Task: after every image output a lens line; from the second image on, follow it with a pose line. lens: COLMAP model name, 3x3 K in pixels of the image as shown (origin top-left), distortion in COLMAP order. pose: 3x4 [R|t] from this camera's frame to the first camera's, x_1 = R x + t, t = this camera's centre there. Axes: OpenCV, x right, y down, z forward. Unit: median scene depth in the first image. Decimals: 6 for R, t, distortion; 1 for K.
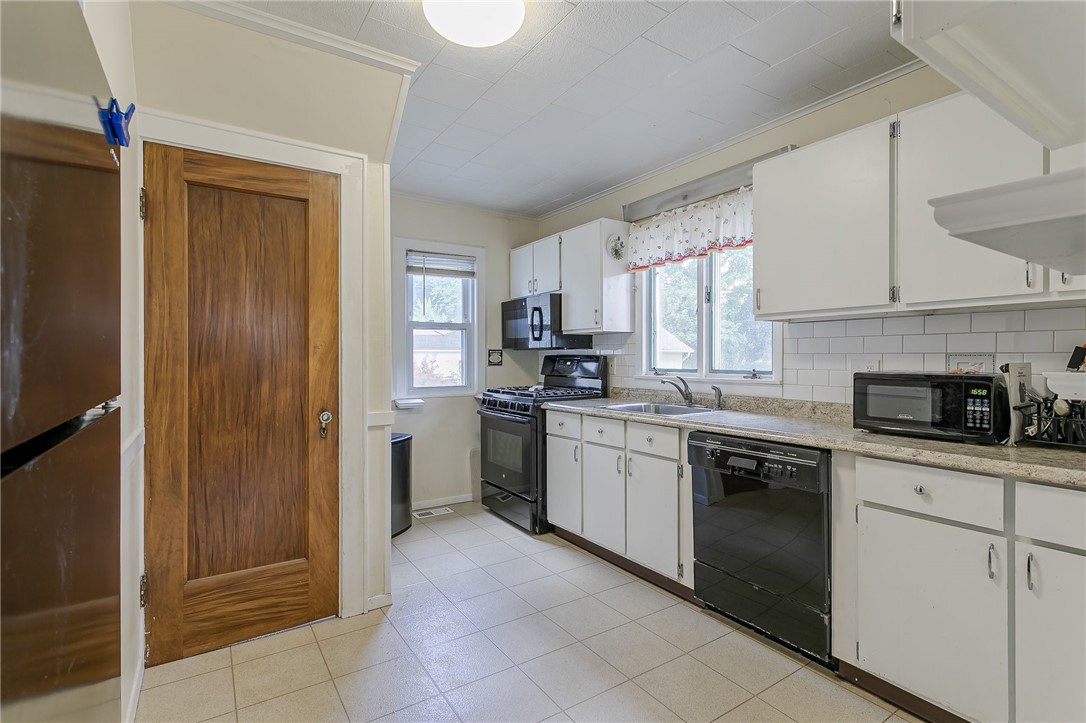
lens RADIAL K [[509.7, 0, 536.2], [0, 509.7, 358.5], [0, 0, 1]] dist [-0.000512, 0.000518]
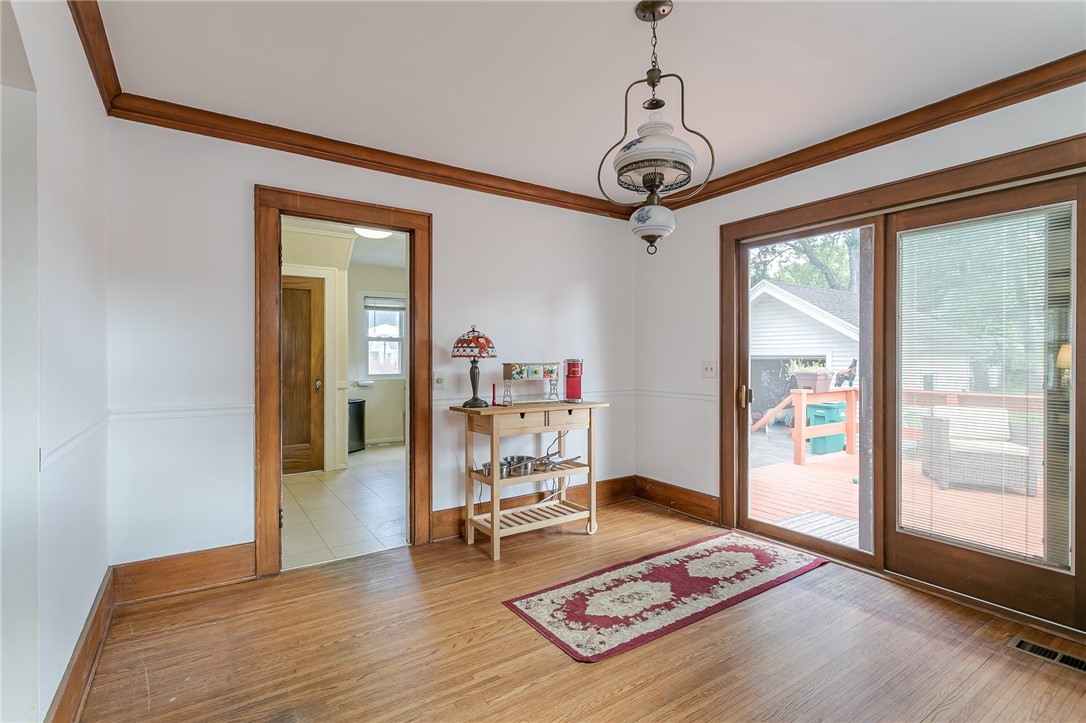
lens RADIAL K [[509.7, 0, 536.2], [0, 509.7, 358.5], [0, 0, 1]] dist [-0.000512, 0.000518]
pose [[0.999921, 0.002278, 0.012381, 0.370696], [-0.002294, 0.999997, 0.001243, -0.002378], [-0.012379, -0.001271, 0.999923, -0.898516]]
